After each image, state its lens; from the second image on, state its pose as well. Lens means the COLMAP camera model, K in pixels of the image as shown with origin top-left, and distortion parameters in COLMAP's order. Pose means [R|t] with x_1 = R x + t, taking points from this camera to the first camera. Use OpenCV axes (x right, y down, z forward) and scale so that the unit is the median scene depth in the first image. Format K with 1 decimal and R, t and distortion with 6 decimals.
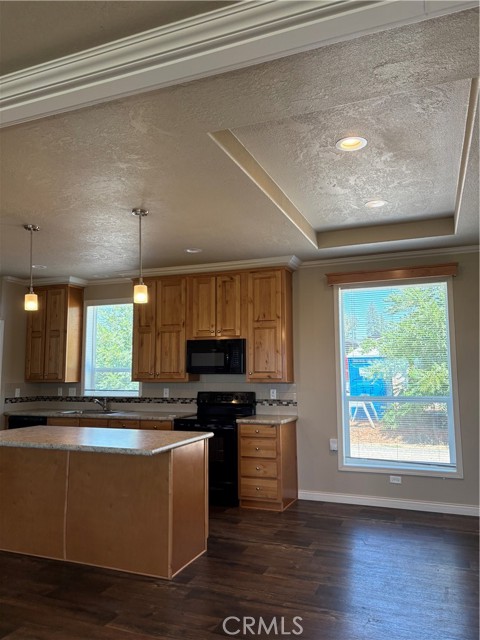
lens RADIAL K [[483.8, 0, 239.5], [0, 483.8, 317.8], [0, 0, 1]] dist [0.049221, -0.063433]
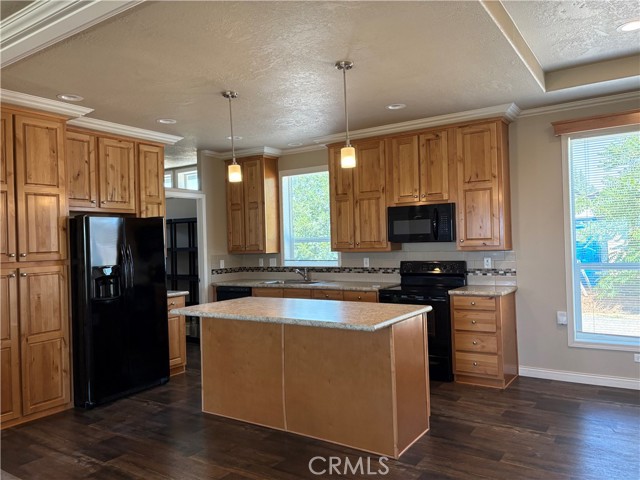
lens RADIAL K [[483.8, 0, 315.0], [0, 483.8, 237.9], [0, 0, 1]] dist [0.049221, -0.063433]
pose [[0.976860, -0.025255, -0.212385, -0.052290], [0.047987, 0.993568, 0.102566, 0.003194], [0.208429, -0.110384, 0.971788, 0.058263]]
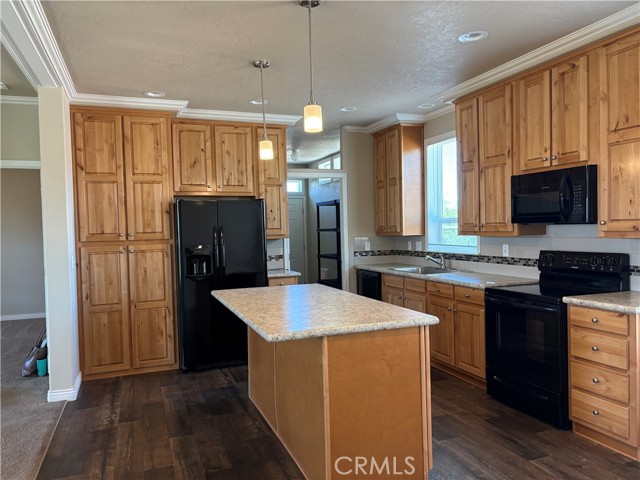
lens RADIAL K [[483.8, 0, 317.6], [0, 483.8, 241.2], [0, 0, 1]] dist [0.049221, -0.063433]
pose [[0.671747, 0.007894, -0.740739, 0.230372], [0.104653, 0.988903, 0.105445, 0.038119], [0.733351, -0.148353, 0.663466, 0.345946]]
